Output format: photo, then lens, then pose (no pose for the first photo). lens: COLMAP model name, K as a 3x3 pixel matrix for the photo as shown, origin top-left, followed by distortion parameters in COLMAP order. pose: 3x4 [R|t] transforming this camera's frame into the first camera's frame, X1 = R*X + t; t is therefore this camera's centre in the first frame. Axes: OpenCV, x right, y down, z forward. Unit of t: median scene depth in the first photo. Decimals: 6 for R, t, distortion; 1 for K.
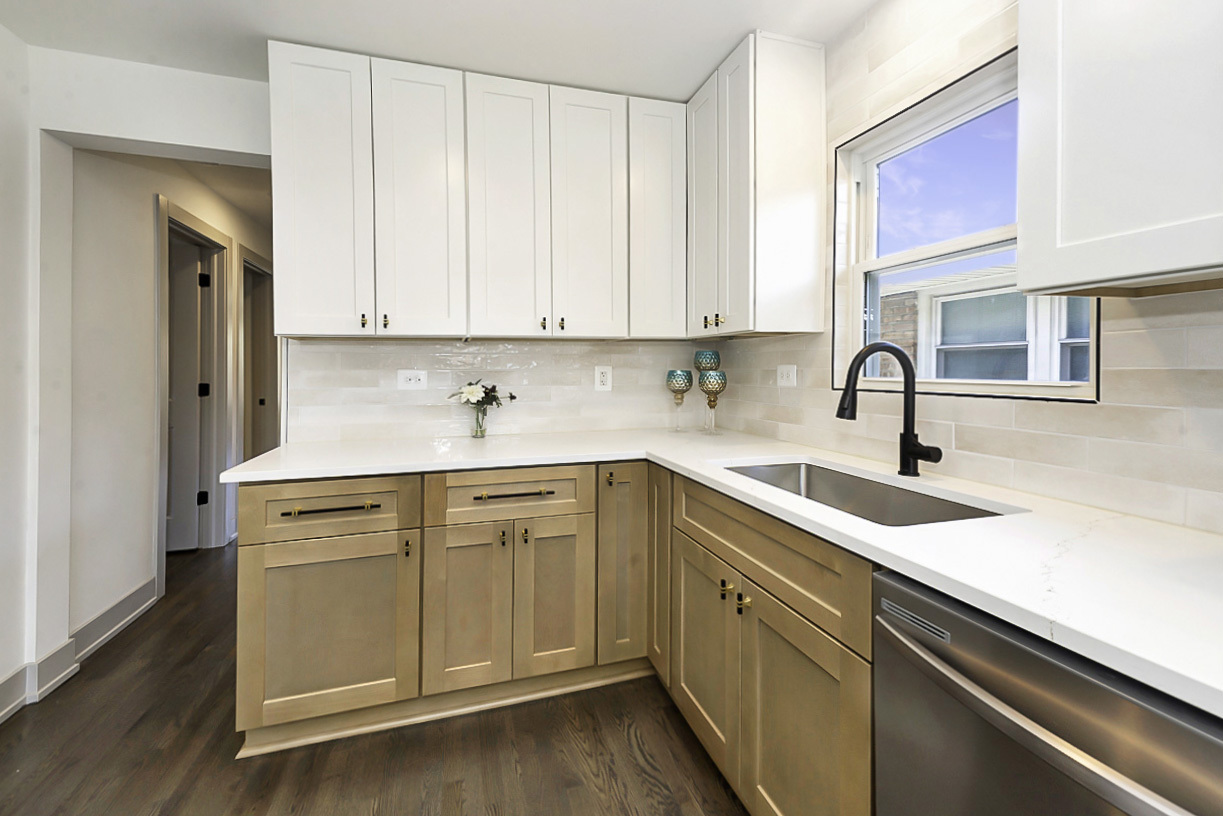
lens RADIAL K [[499.3, 0, 599.5], [0, 499.3, 357.4], [0, 0, 1]] dist [0.012328, -0.001281]
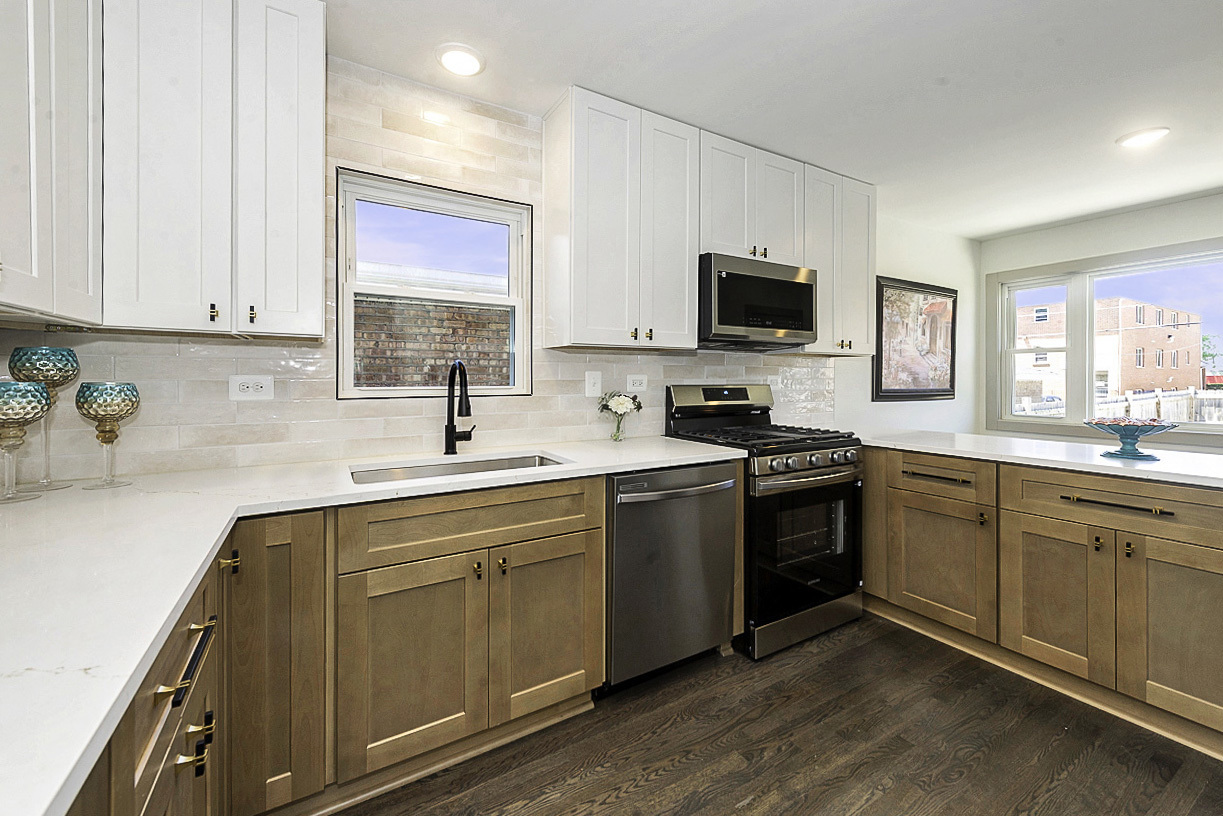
lens RADIAL K [[499.3, 0, 588.1], [0, 499.3, 380.6], [0, 0, 1]] dist [0.012328, -0.001281]
pose [[-0.220339, 0.007896, 0.975391, -0.659311], [-0.016812, 0.999788, -0.011891, 0.028103], [-0.975278, -0.019018, -0.220160, 0.724544]]
